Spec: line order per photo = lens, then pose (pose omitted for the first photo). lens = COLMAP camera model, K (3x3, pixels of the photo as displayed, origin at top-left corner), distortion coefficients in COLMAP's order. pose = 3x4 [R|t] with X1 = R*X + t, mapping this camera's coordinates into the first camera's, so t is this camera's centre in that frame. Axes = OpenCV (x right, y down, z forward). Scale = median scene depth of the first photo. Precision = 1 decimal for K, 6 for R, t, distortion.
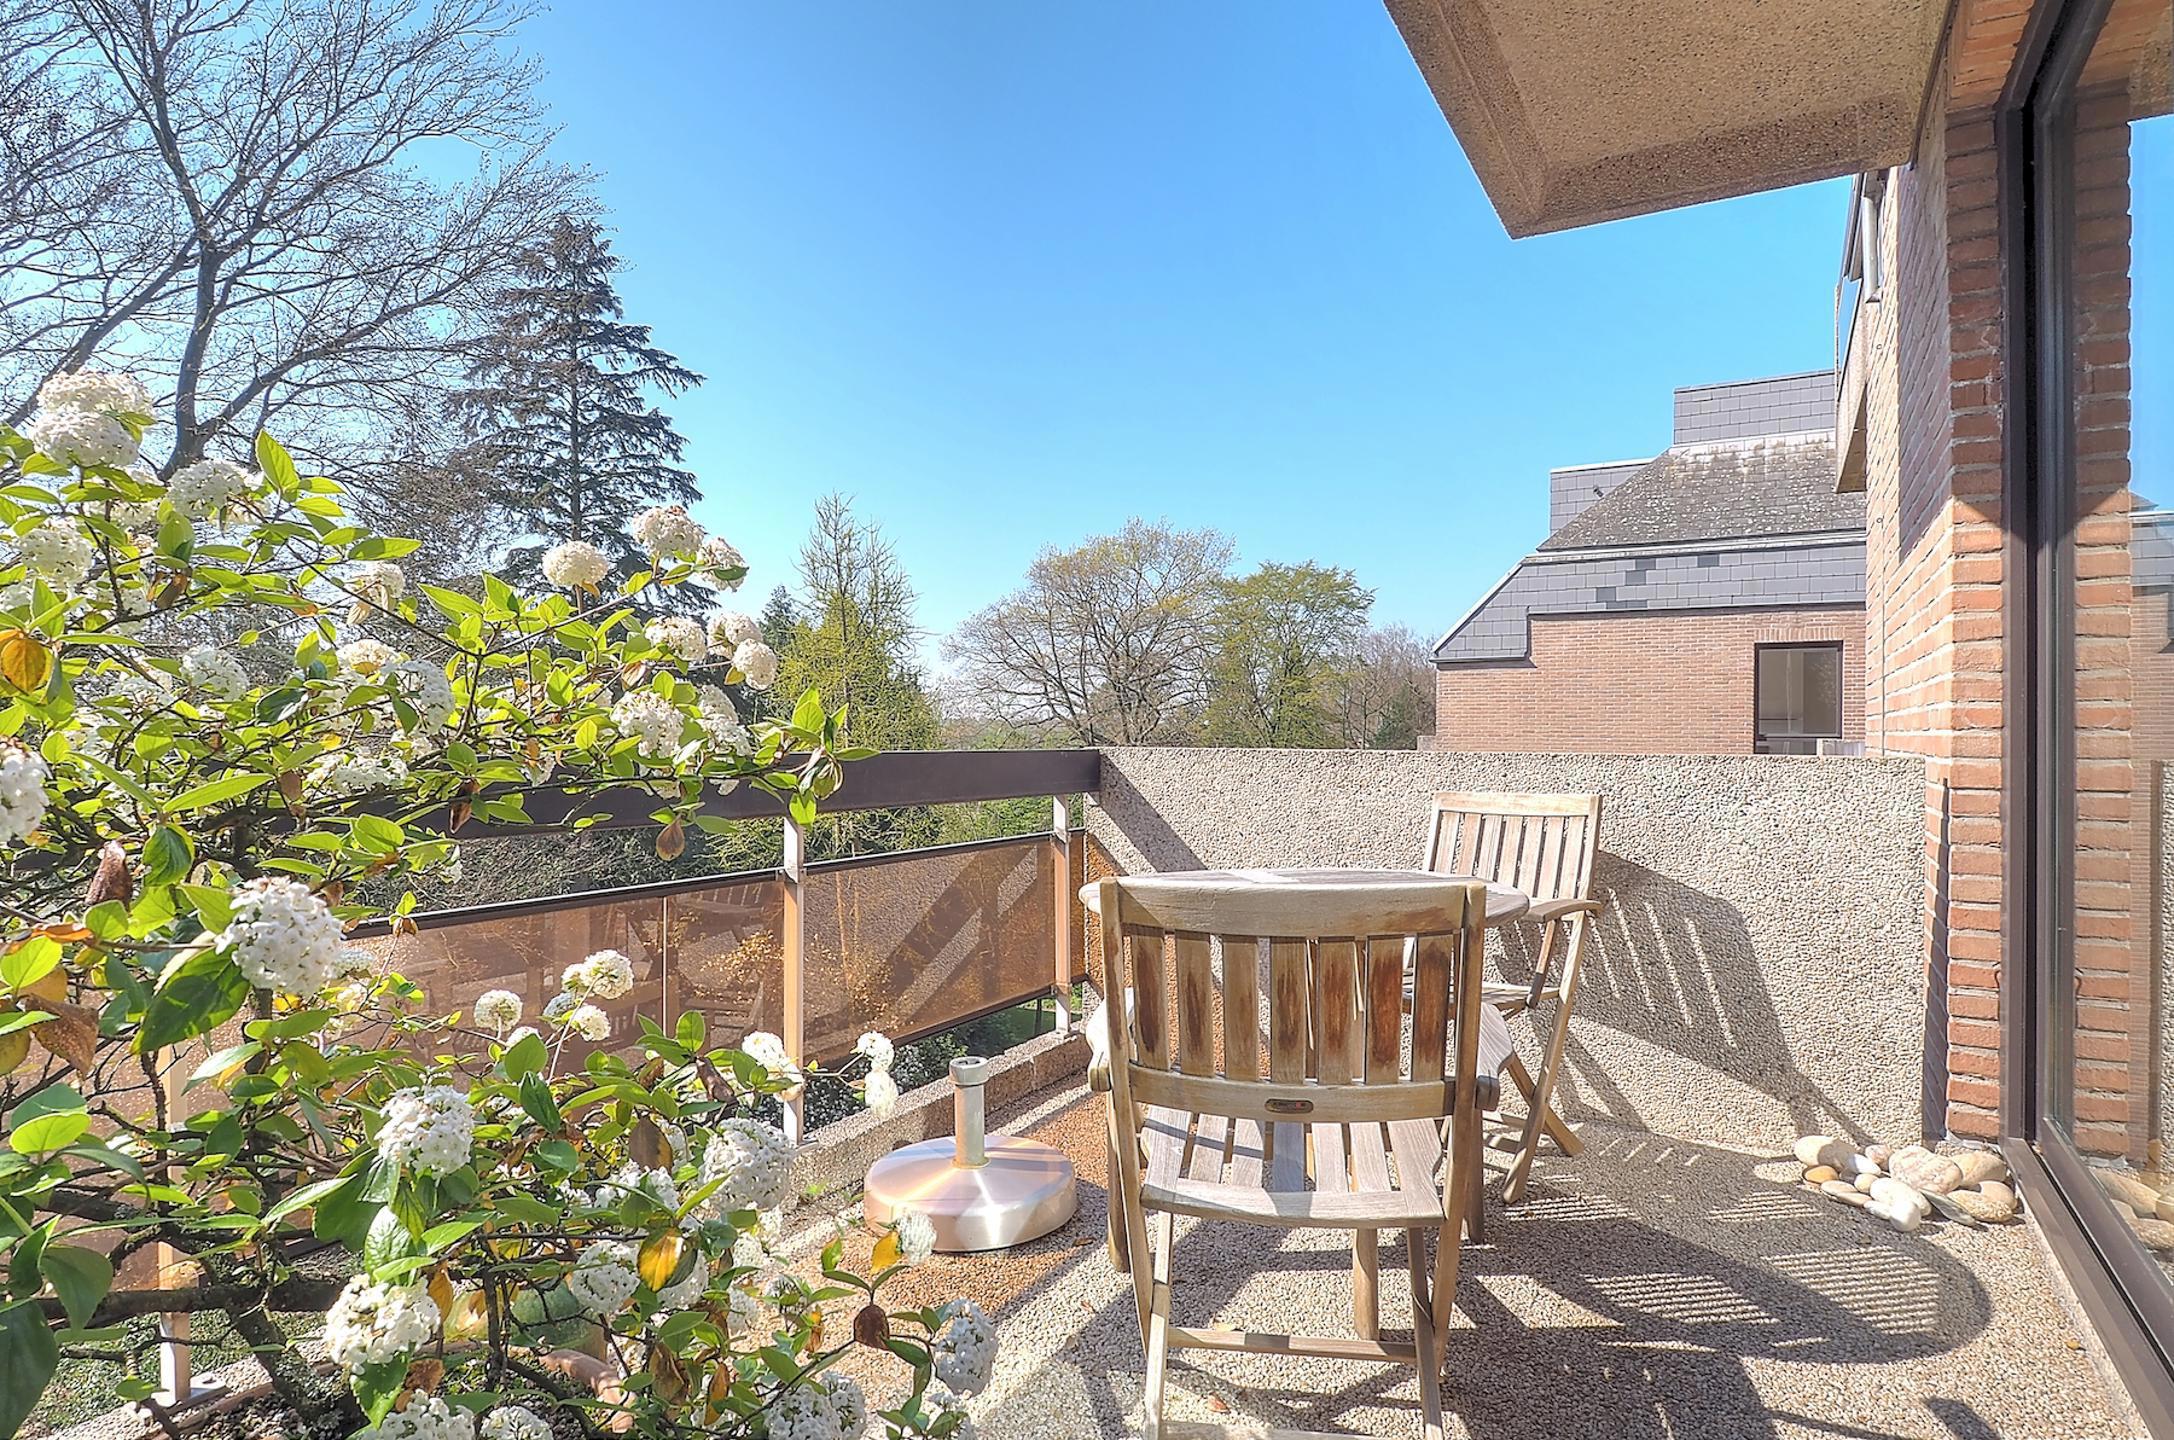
lens RADIAL K [[1177.9, 0, 1077.1], [0, 1177.9, 727.0], [0, 0, 1]] dist [-0.004341, -0.004587]
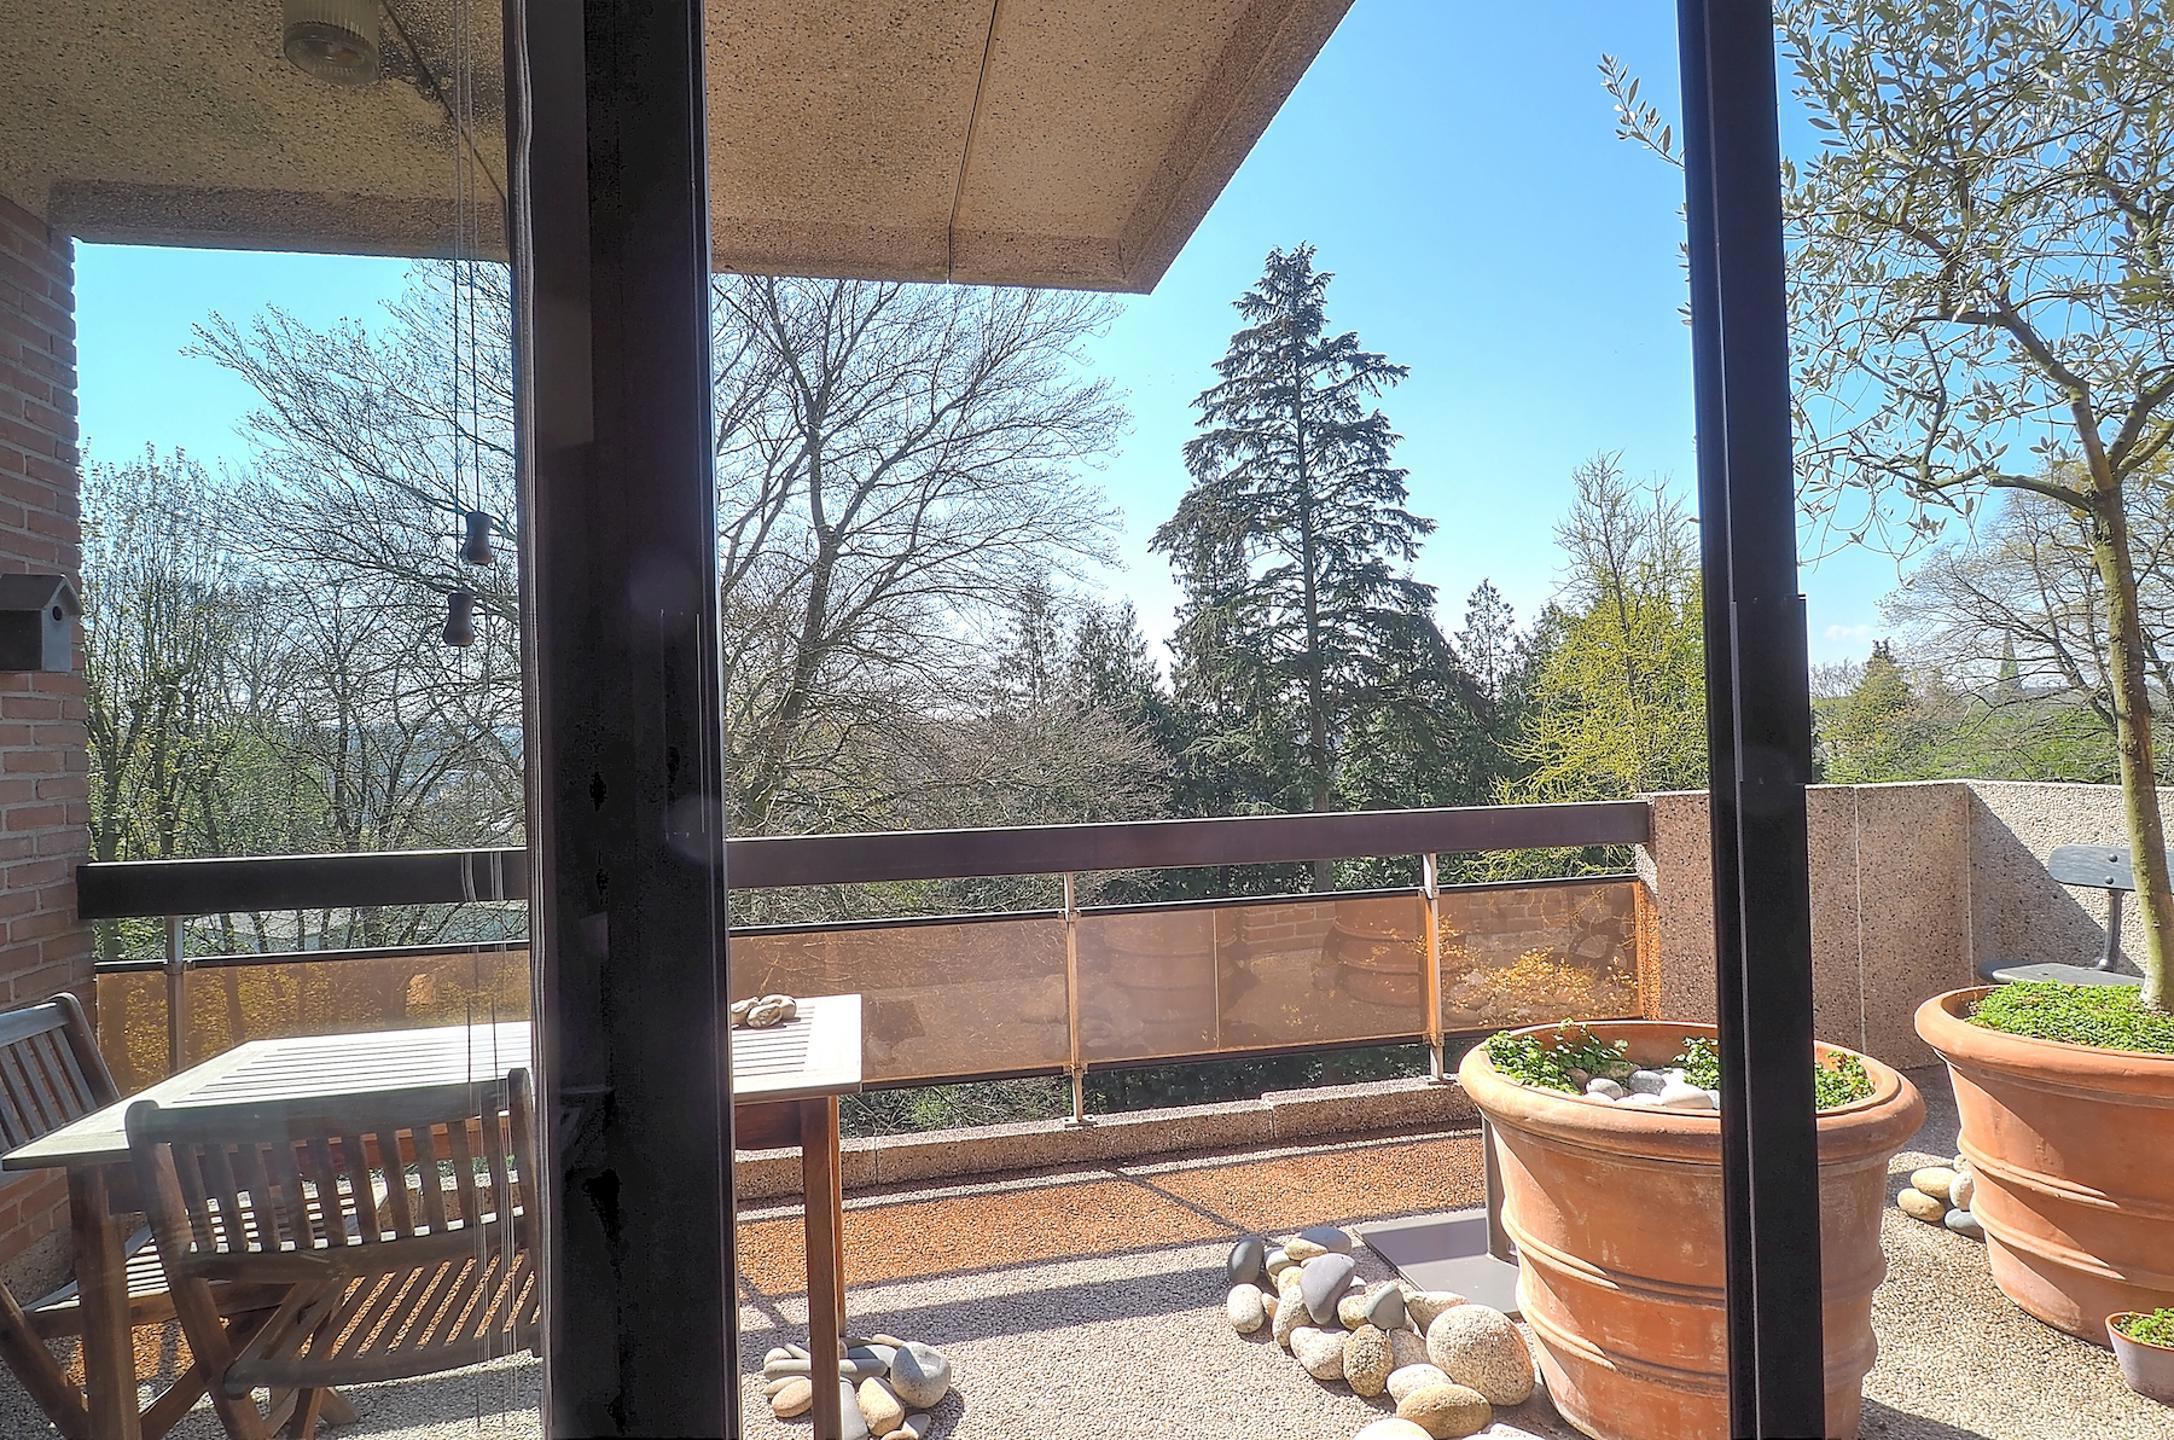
lens RADIAL K [[1177.9, 0, 1079.9], [0, 1177.9, 725.7], [0, 0, 1]] dist [-0.004341, -0.004587]
pose [[0.669086, -0.029667, -0.742593, 0.212333], [0.035936, 0.999326, -0.007545, -0.004911], [0.742316, -0.021638, 0.669701, 0.141169]]
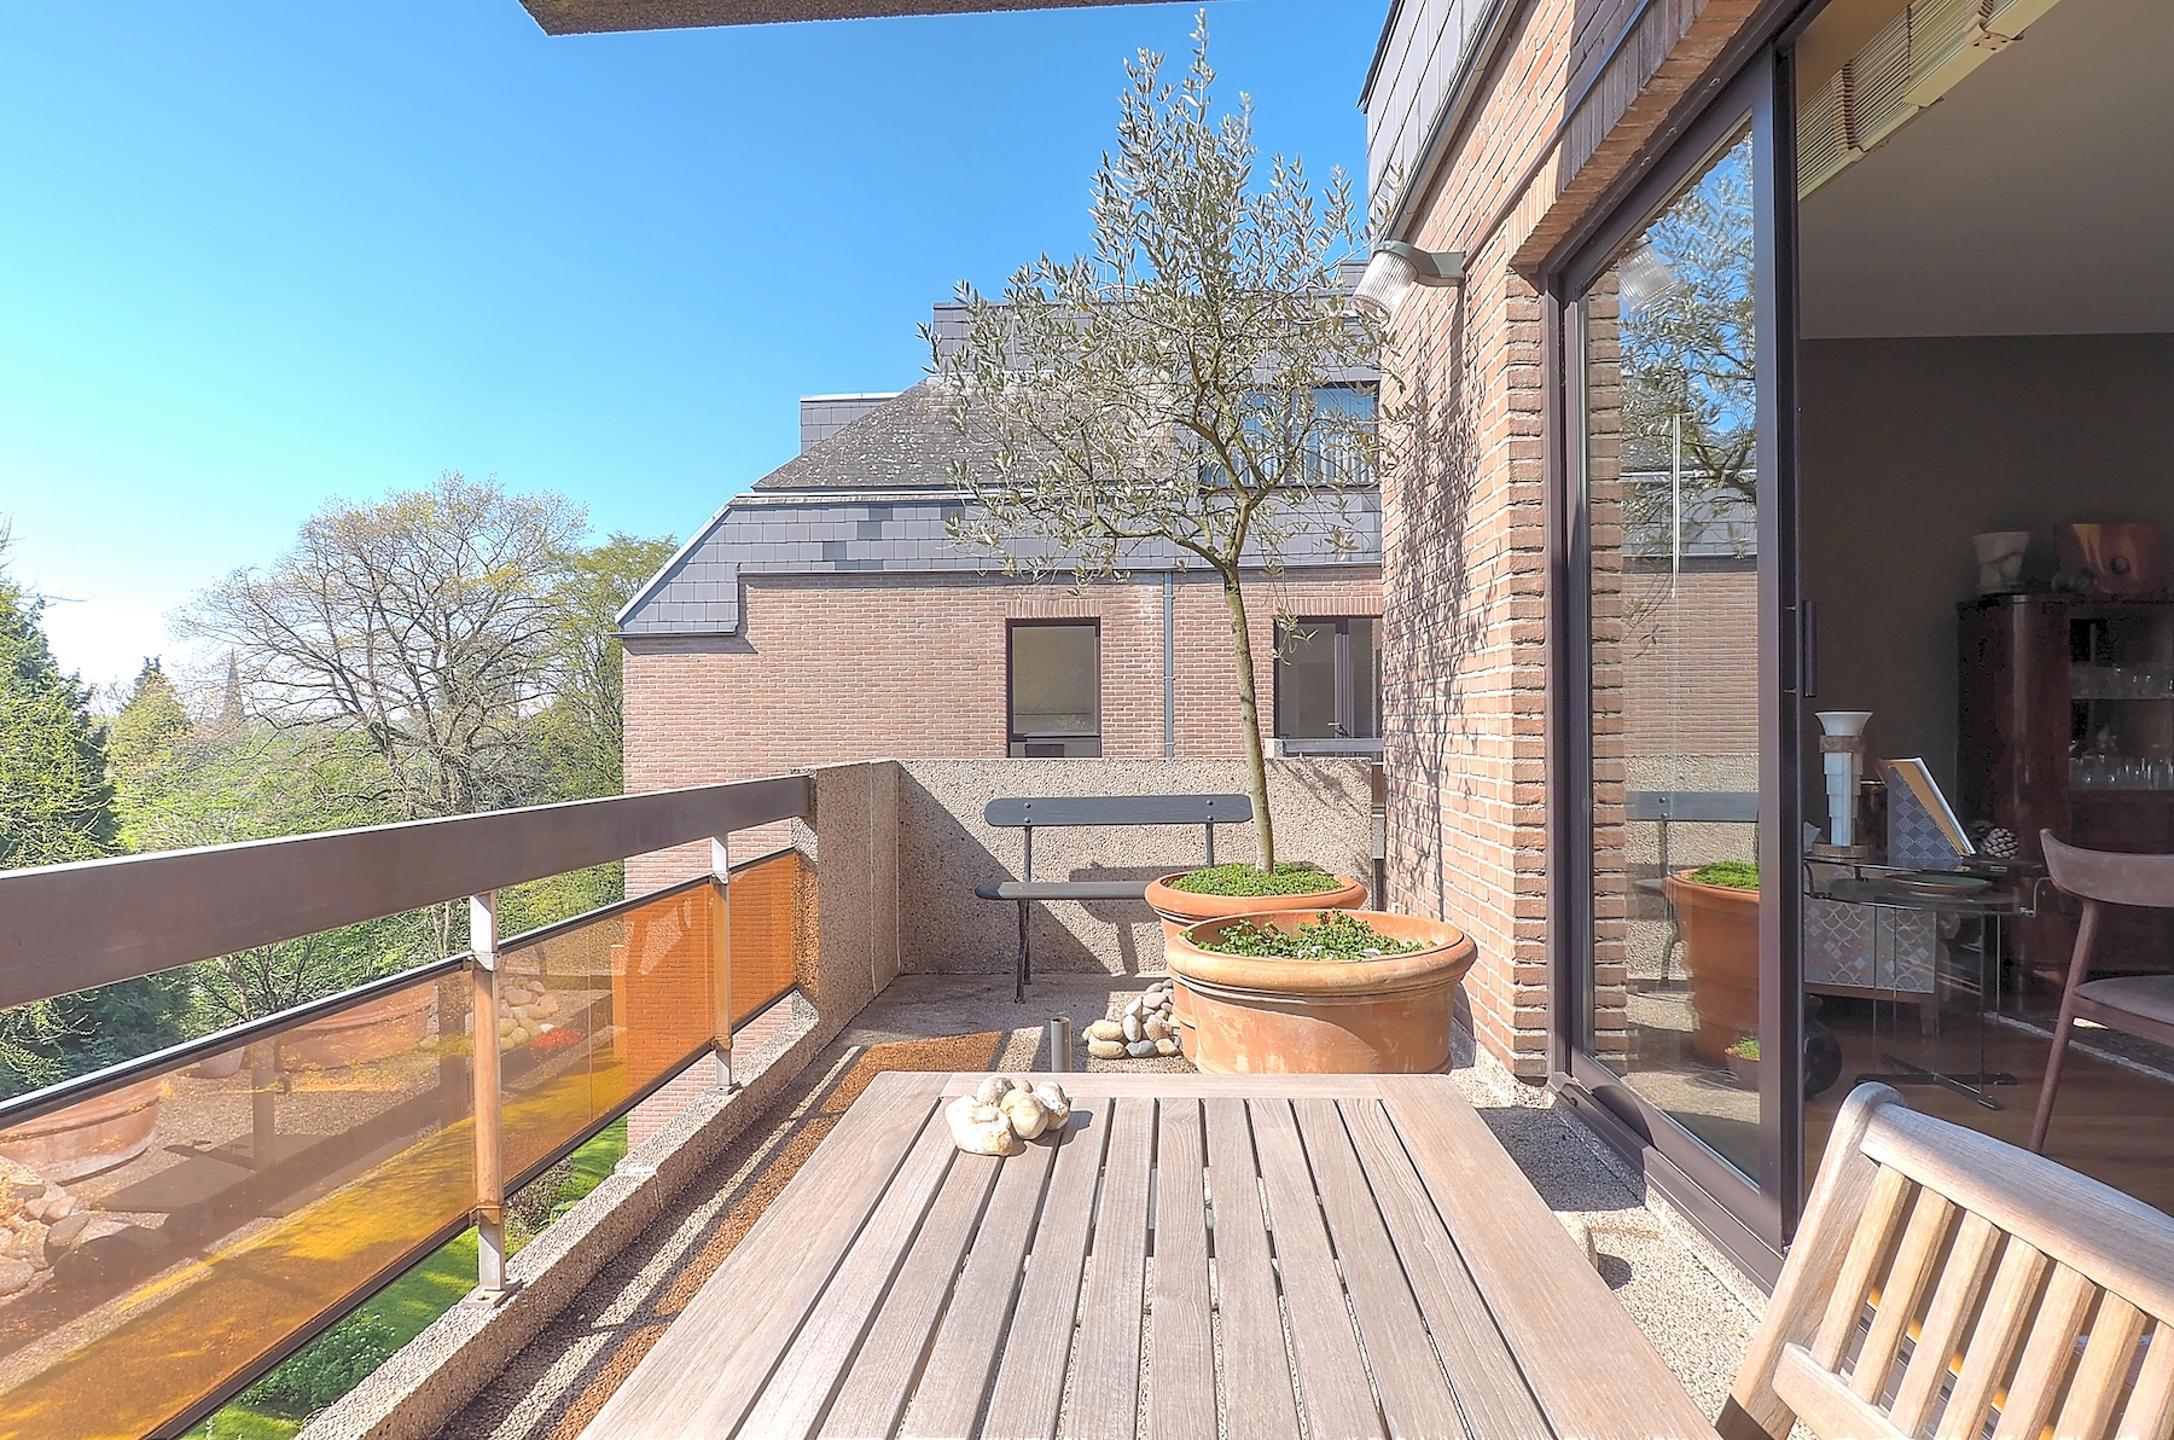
lens RADIAL K [[1177.9, 0, 1073.0], [0, 1177.9, 736.0], [0, 0, 1]] dist [-0.004341, -0.004587]
pose [[0.896460, -0.014997, 0.442871, 0.137442], [0.009498, 0.999848, 0.014633, -0.001954], [-0.443023, -0.008911, 0.896466, 0.138771]]
